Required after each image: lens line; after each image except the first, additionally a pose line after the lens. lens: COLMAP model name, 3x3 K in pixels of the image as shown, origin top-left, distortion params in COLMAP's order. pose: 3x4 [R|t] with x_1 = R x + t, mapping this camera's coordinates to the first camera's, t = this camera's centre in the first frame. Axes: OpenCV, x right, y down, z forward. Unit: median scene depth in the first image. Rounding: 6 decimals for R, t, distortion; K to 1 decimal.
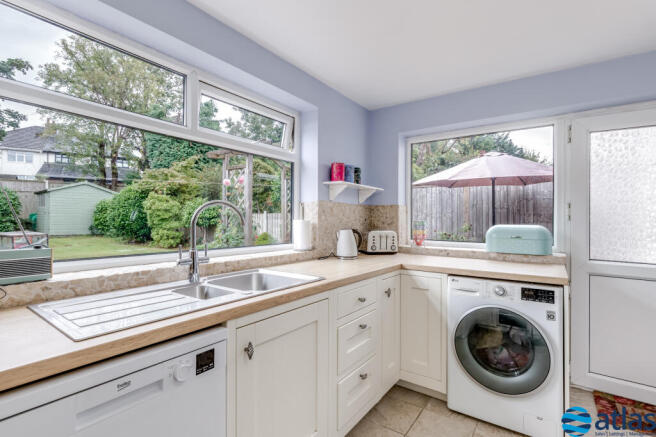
lens RADIAL K [[312.6, 0, 325.7], [0, 312.6, 216.4], [0, 0, 1]] dist [0.008373, -0.002704]
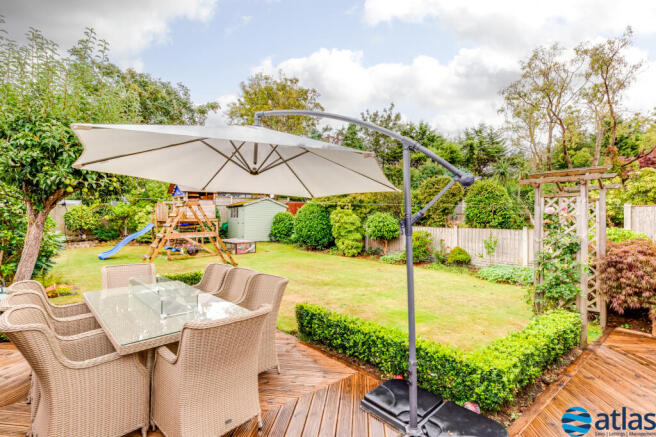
lens RADIAL K [[297.3, 0, 329.7], [0, 297.3, 215.9], [0, 0, 1]] dist [0.002747, 0.001378]
pose [[0.963233, 0.002588, -0.268656, -0.233874], [-0.007283, 0.999838, -0.016481, -0.022376], [0.268569, 0.017832, 0.963095, -0.043089]]
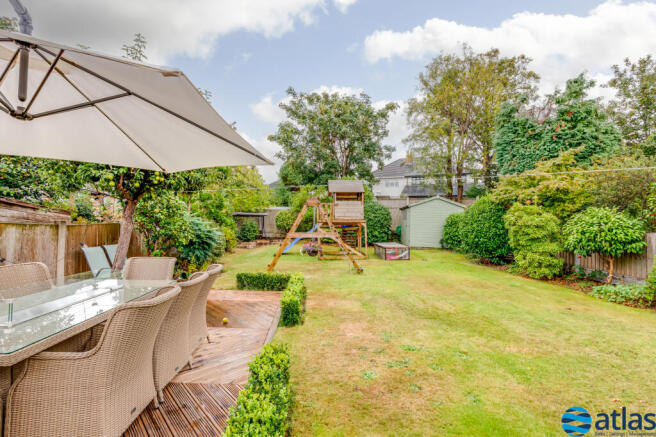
lens RADIAL K [[297.3, 0, 331.1], [0, 297.3, 216.7], [0, 0, 1]] dist [0.002747, 0.001378]
pose [[0.563690, -0.011966, -0.825900, -0.168910], [-0.016824, 0.999521, -0.025964, -0.013251], [0.825815, 0.028530, 0.563219, 0.178081]]
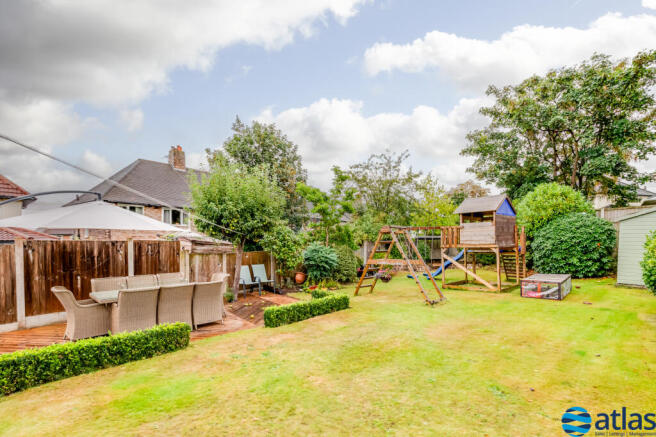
lens RADIAL K [[312.6, 0, 330.8], [0, 312.6, 241.8], [0, 0, 1]] dist [0.008373, -0.002704]
pose [[-0.252323, 0.001825, -0.967641, -0.022095], [0.000963, 0.999998, 0.001635, -0.034681], [0.967642, -0.000520, -0.252325, 0.532862]]
